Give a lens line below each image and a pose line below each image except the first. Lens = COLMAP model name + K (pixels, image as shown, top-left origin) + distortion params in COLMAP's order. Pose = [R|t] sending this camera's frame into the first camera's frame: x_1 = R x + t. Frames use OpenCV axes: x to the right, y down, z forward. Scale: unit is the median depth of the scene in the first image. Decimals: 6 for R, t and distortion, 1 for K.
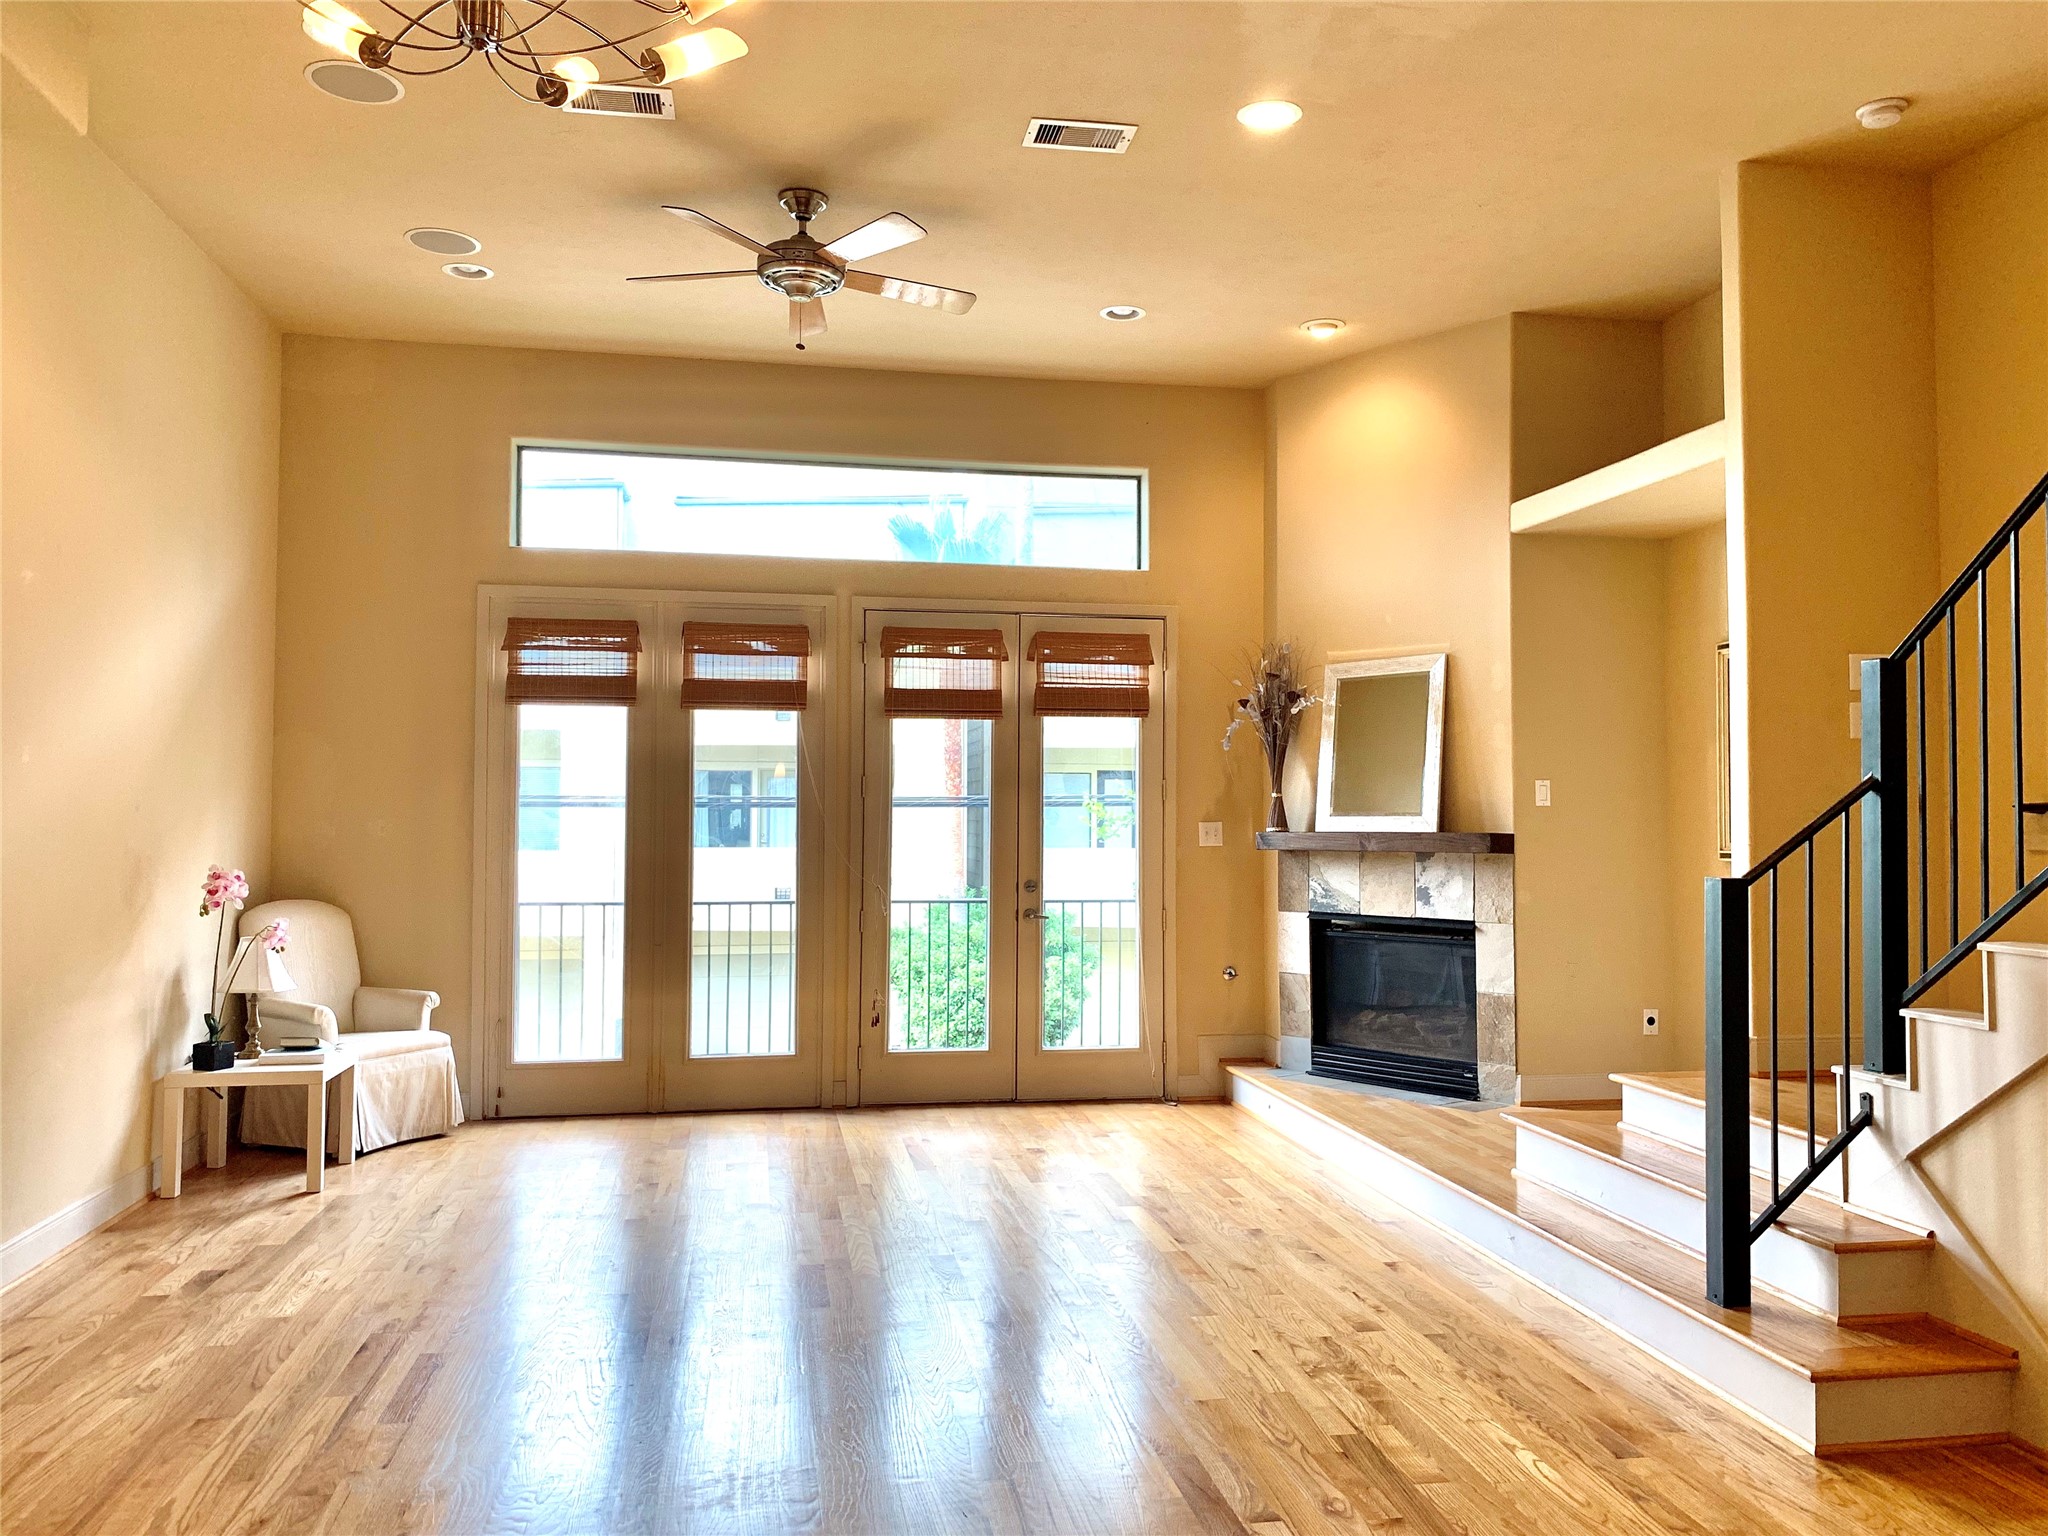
lens RADIAL K [[1556.5, 0, 1010.9], [0, 1556.5, 768.4], [0, 0, 1]] dist [0.012216, -0.015888]
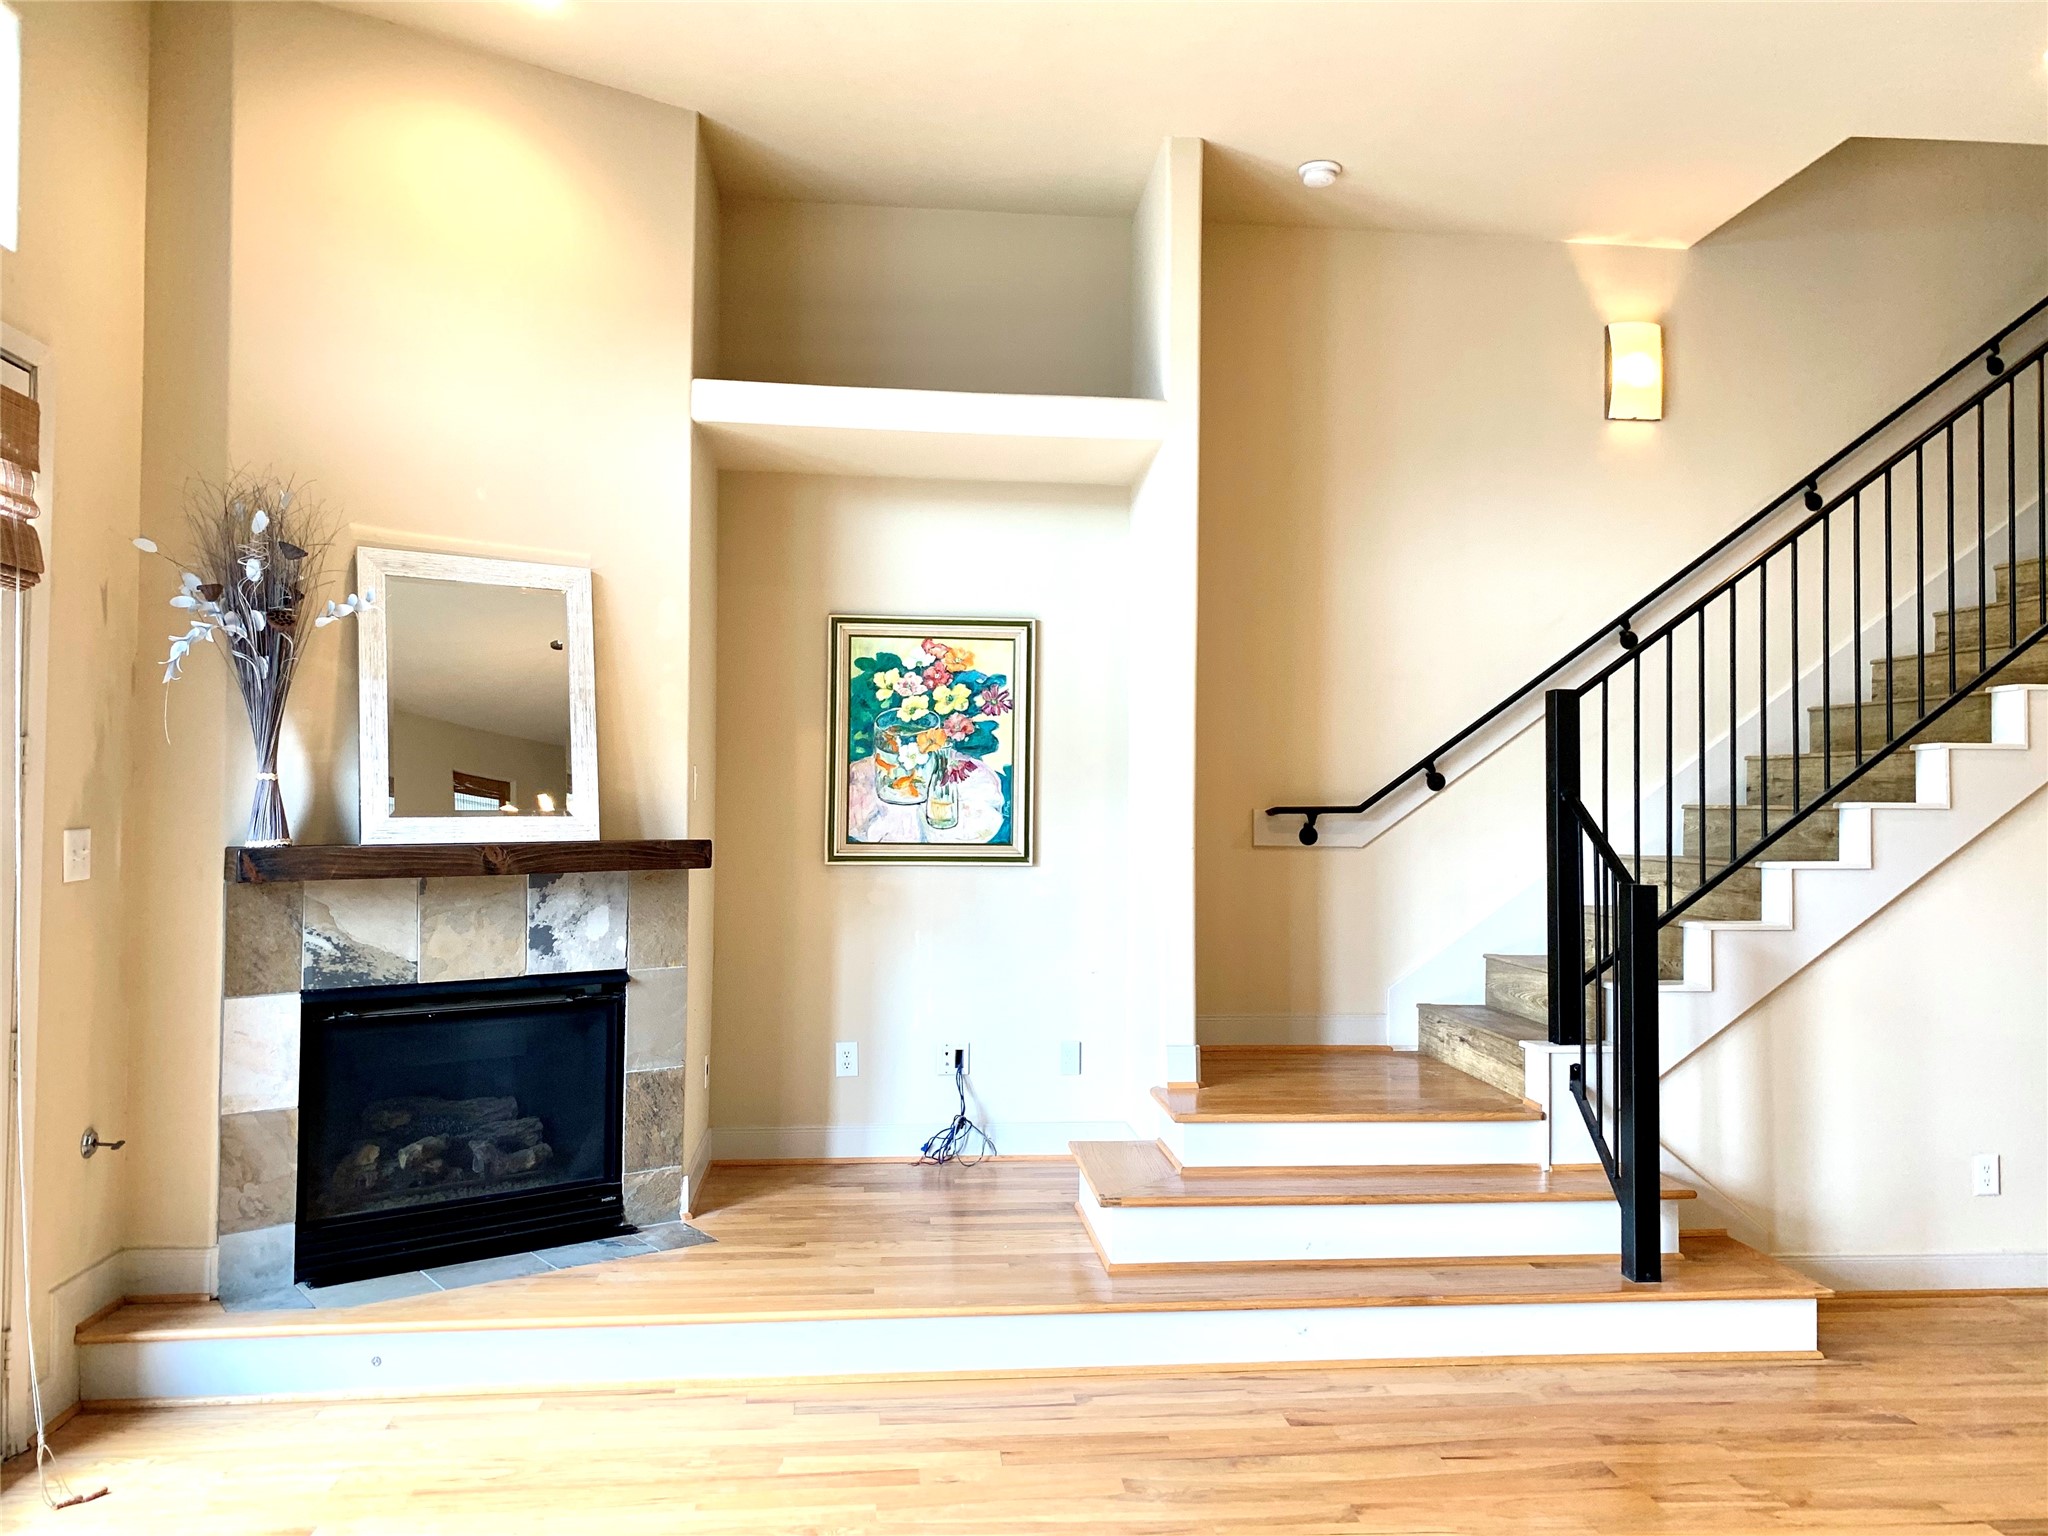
lens RADIAL K [[1556.5, 0, 1020.7], [0, 1556.5, 771.2], [0, 0, 1]] dist [0.012216, -0.015888]
pose [[0.076236, 0.021214, 0.996864, -0.363831], [-0.033729, 0.999256, -0.018686, 0.017905], [-0.996519, -0.032198, 0.076895, 0.764871]]
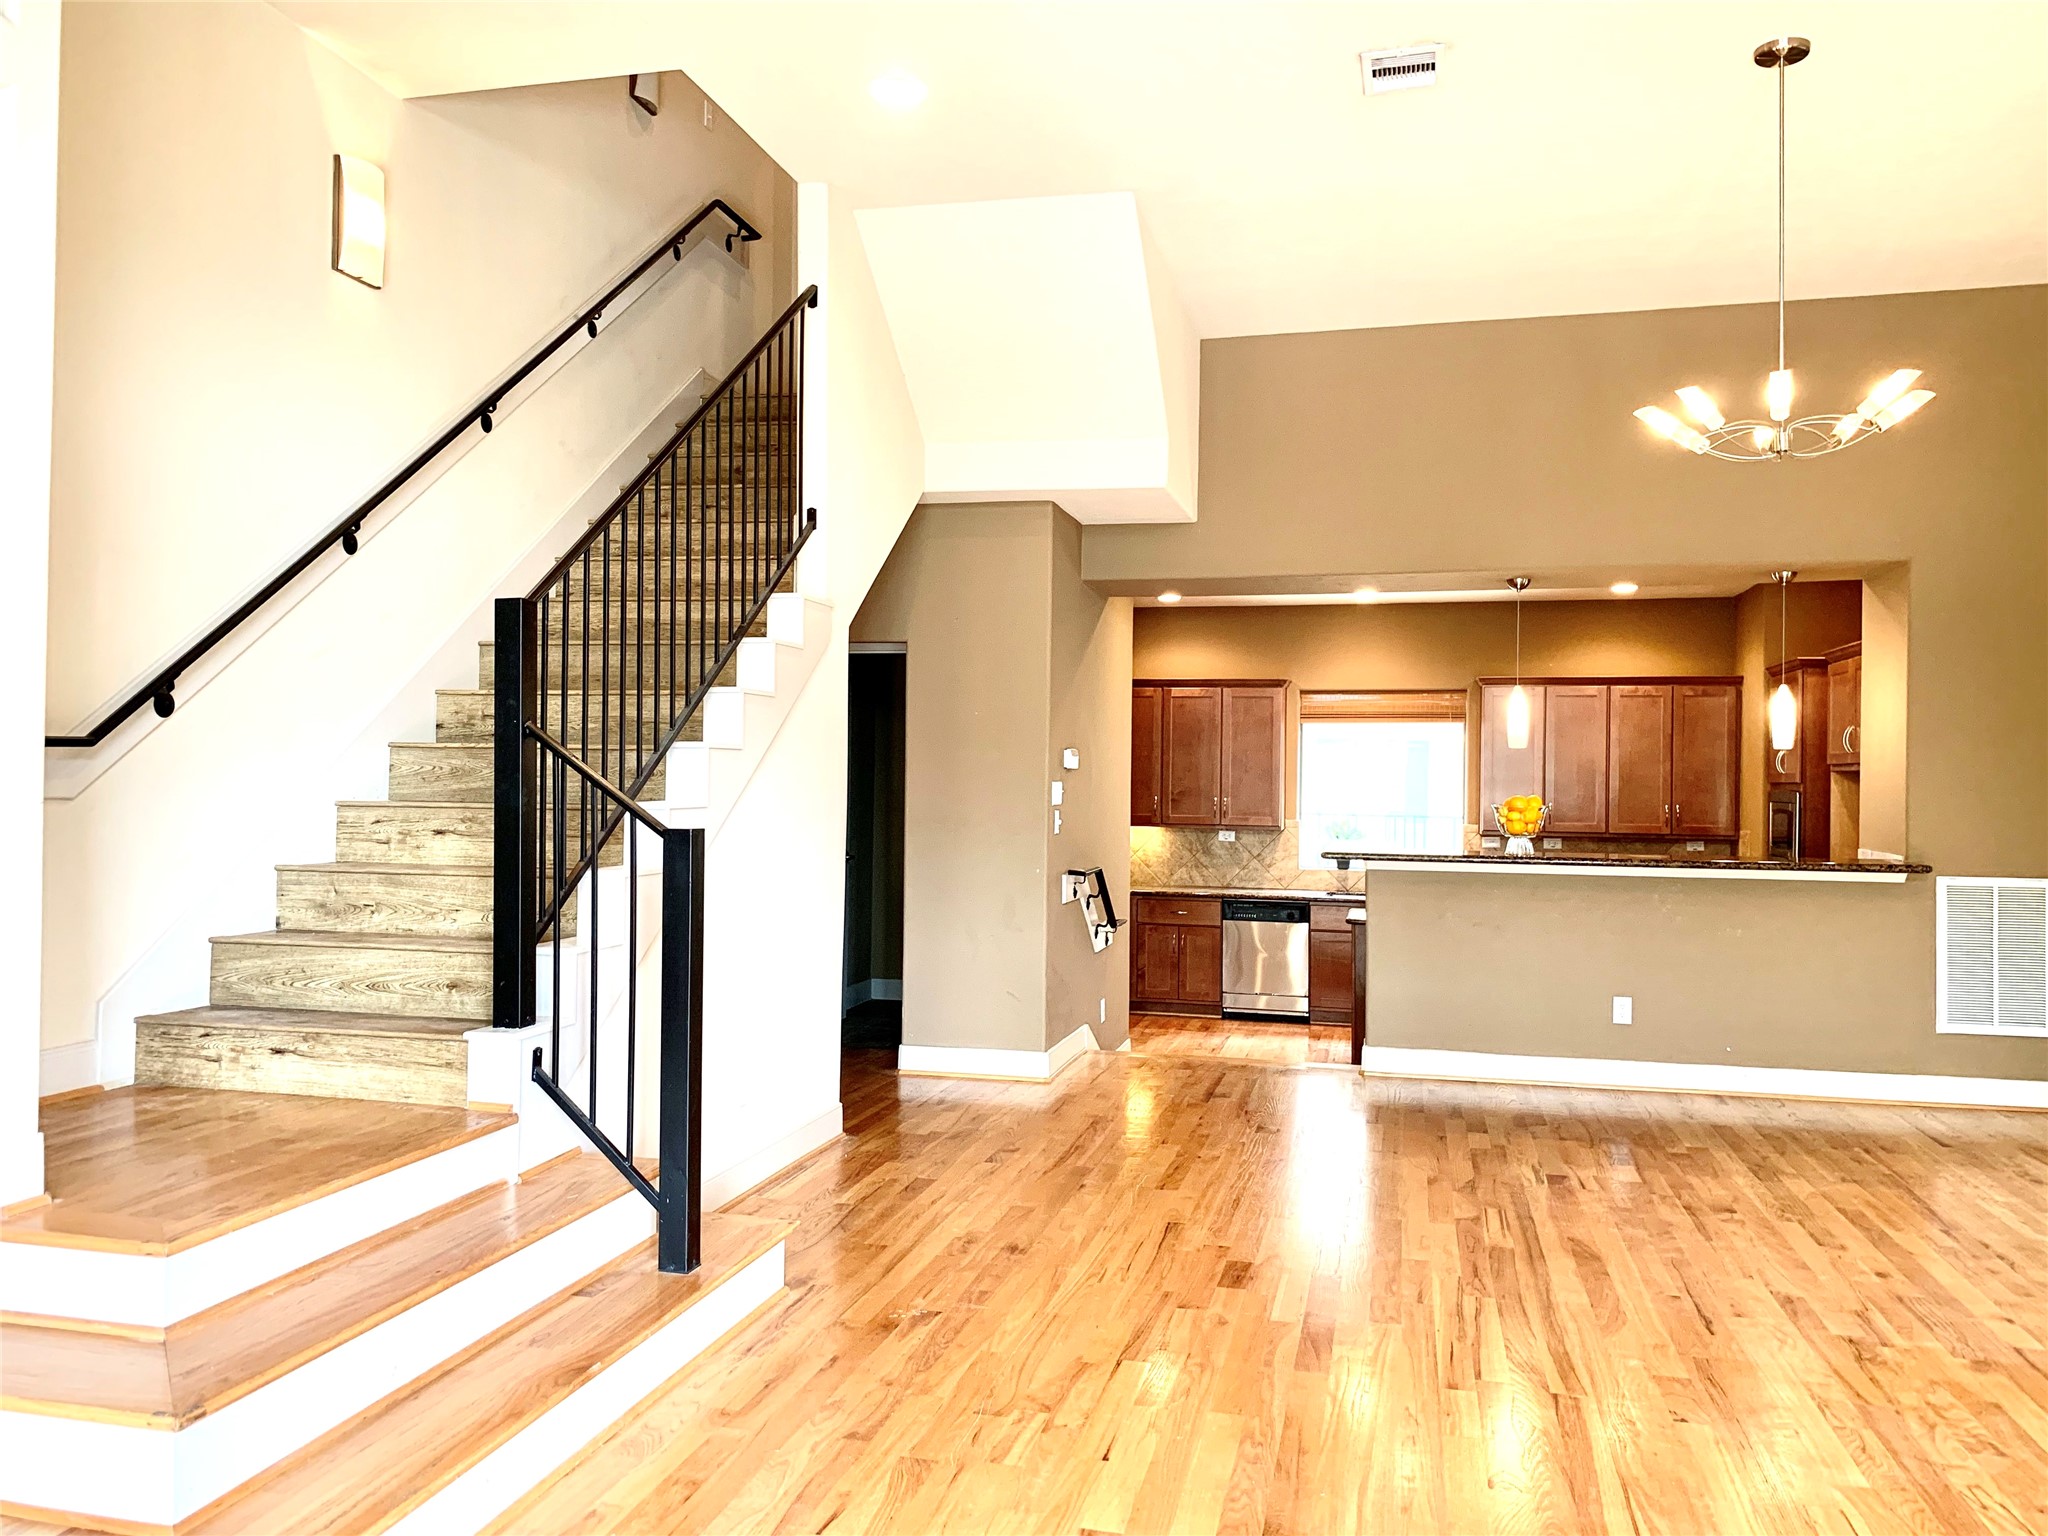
lens RADIAL K [[1556.5, 0, 1004.8], [0, 1556.5, 772.3], [0, 0, 1]] dist [0.012216, -0.015888]
pose [[-0.914778, -0.010858, 0.403812, -0.060640], [-0.022391, 0.999465, -0.023850, 0.032943], [-0.403337, -0.030860, -0.914531, 1.019121]]
